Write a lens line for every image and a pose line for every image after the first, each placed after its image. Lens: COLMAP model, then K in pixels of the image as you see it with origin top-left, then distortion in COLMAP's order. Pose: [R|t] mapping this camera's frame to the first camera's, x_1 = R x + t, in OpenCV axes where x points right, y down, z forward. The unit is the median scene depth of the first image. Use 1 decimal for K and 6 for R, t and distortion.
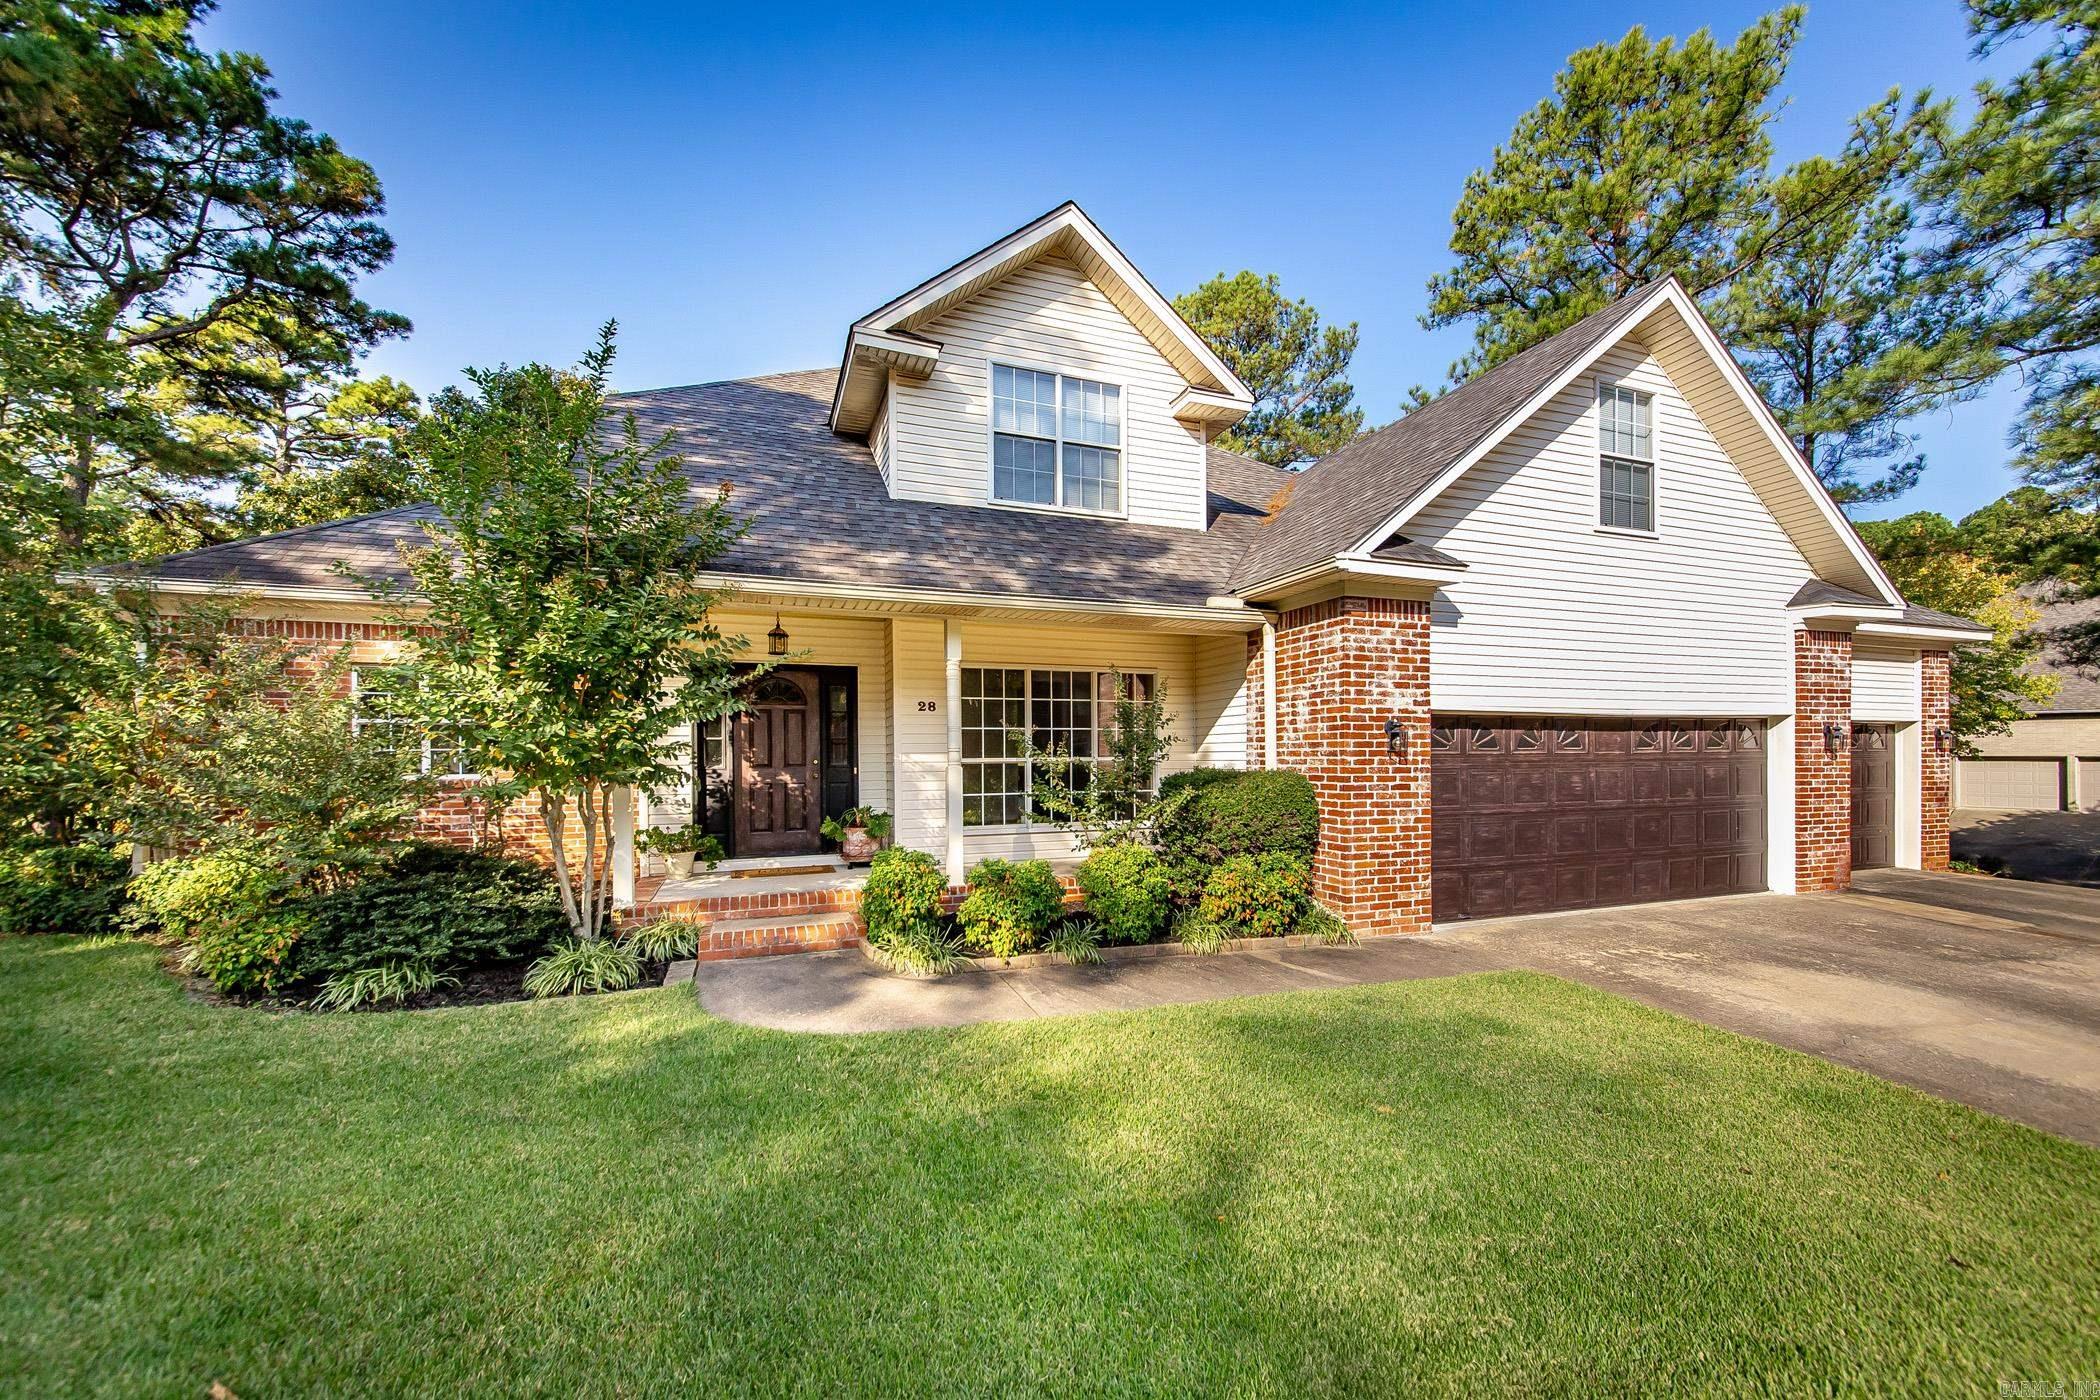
lens RADIAL K [[793.3, 0, 1054.1], [0, 793.3, 761.1], [0, 0, 1]] dist [0.012109, -0.000048]
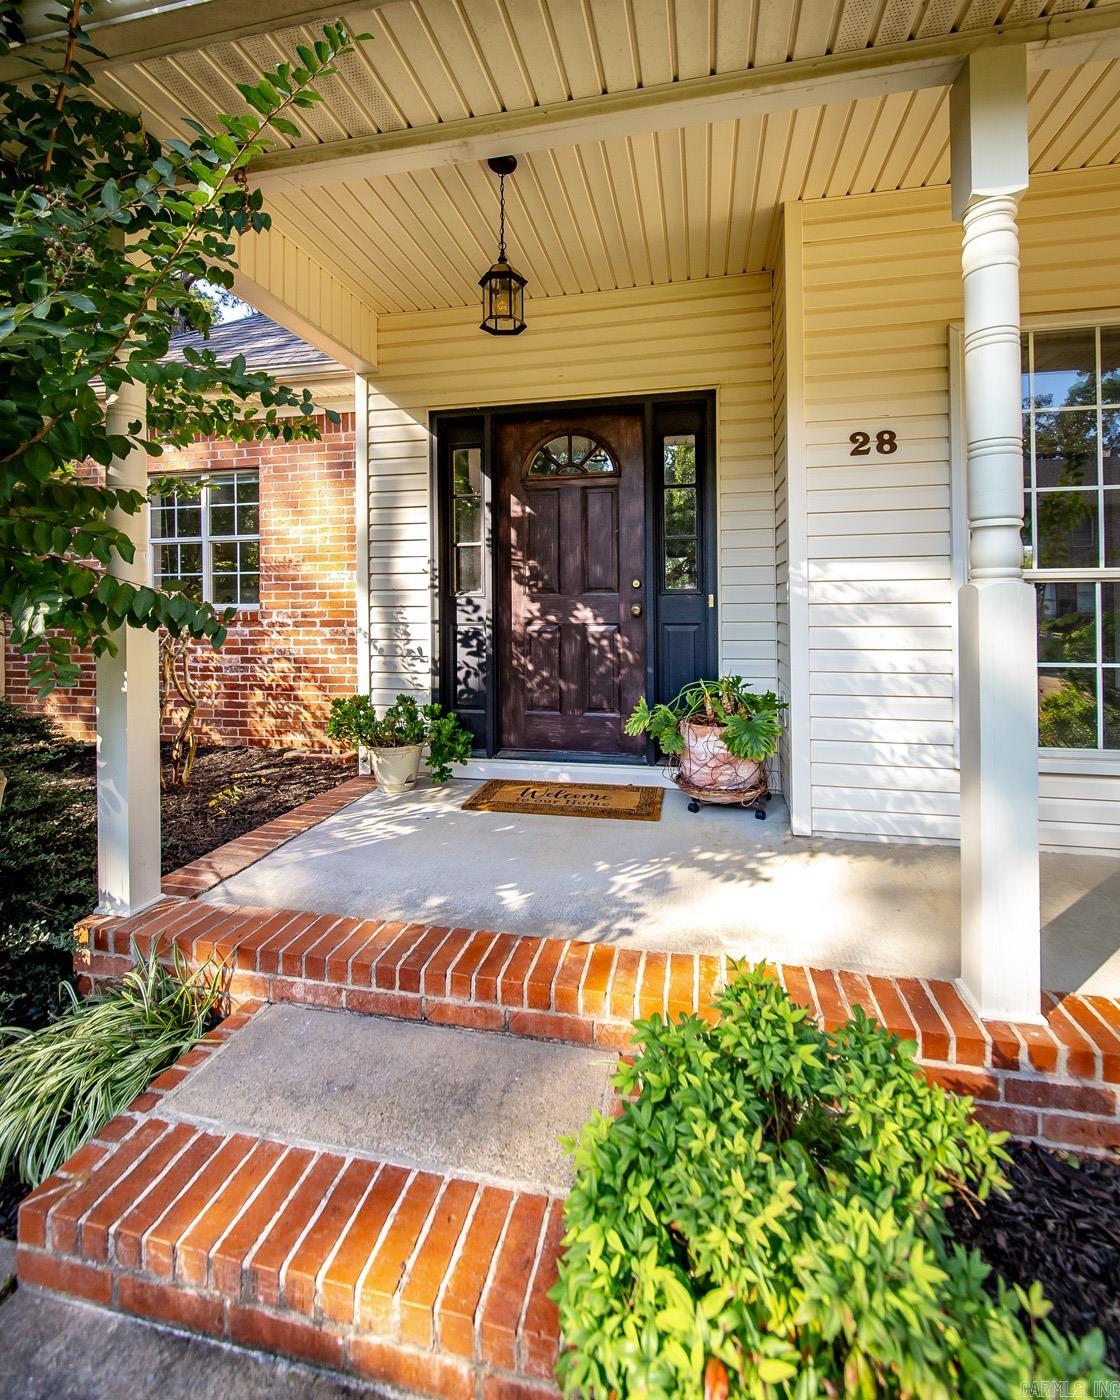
lens RADIAL K [[663.0, 0, 556.9], [0, 663.0, 595.8], [0, 0, 1]] dist [-0.000755, -0.000381]
pose [[0.840588, -0.001411, -0.541673, -0.117053], [-0.001433, 0.999987, -0.004830, 0.011701], [0.541673, 0.004836, 0.840575, 0.652470]]
